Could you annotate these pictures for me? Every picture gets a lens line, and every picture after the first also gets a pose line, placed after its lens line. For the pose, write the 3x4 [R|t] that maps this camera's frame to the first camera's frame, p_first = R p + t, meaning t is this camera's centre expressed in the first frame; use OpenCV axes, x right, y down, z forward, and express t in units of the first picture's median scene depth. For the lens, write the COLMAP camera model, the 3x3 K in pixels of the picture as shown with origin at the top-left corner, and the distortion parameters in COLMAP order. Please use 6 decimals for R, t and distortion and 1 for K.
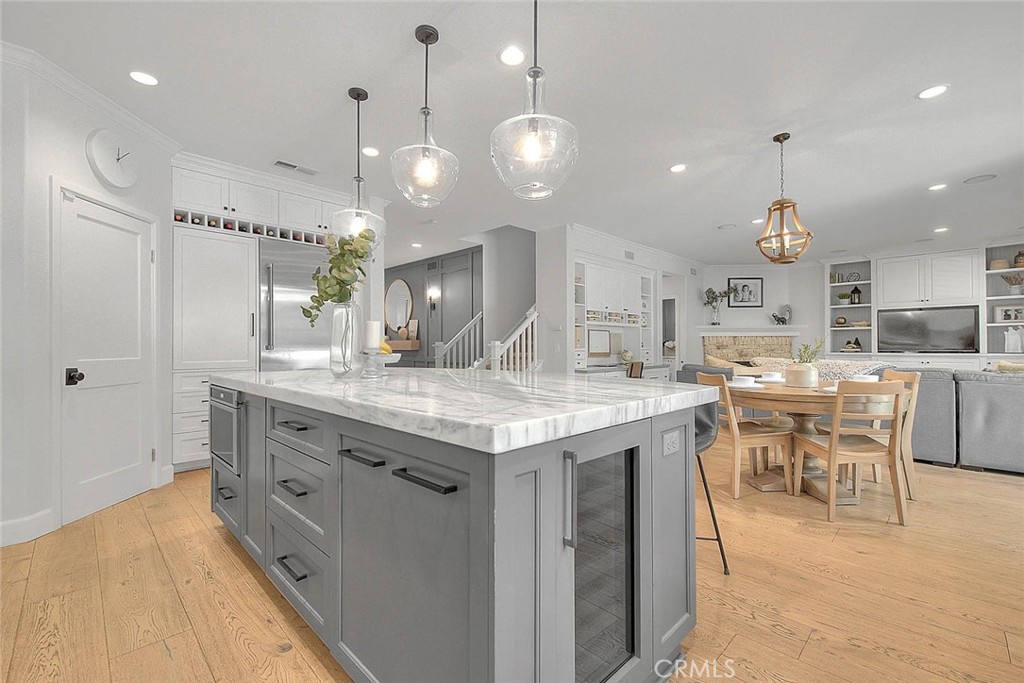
lens RADIAL K [[434.8, 0, 507.9], [0, 434.8, 341.6], [0, 0, 1]] dist [0.000619, -0.000301]
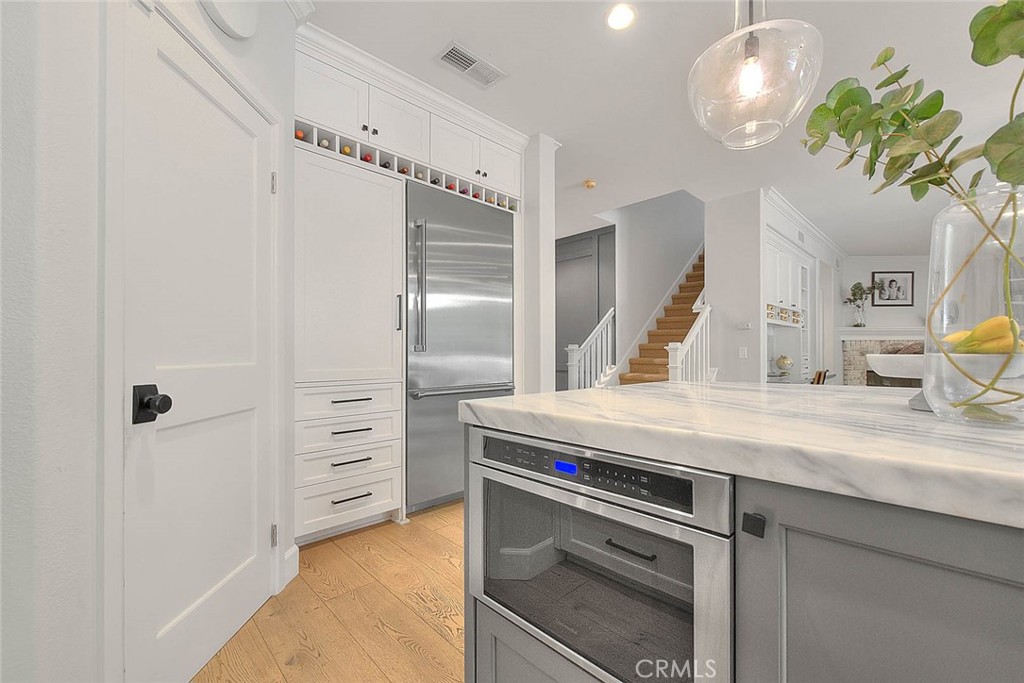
lens RADIAL K [[415.9, 0, 509.0], [0, 415.9, 349.9], [0, 0, 1]] dist [-0.002332, -0.000193]
pose [[0.999865, 0.001616, -0.016362, -0.244357], [-0.001605, 0.999999, 0.000638, 0.009278], [0.016363, -0.000611, 0.999866, 0.227269]]
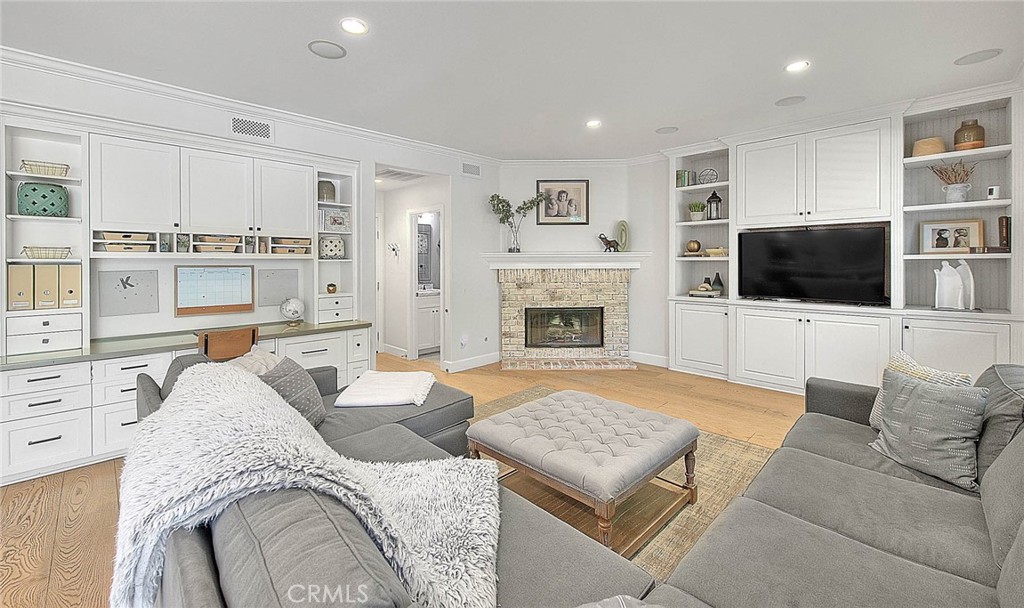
lens RADIAL K [[423.8, 0, 505.3], [0, 423.8, 264.2], [0, 0, 1]] dist [0.000932, 0.000009]
pose [[0.999976, 0.000402, 0.006870, 0.583835], [-0.000501, 0.999895, 0.014453, -0.036353], [-0.006863, -0.014456, 0.999872, 0.459840]]
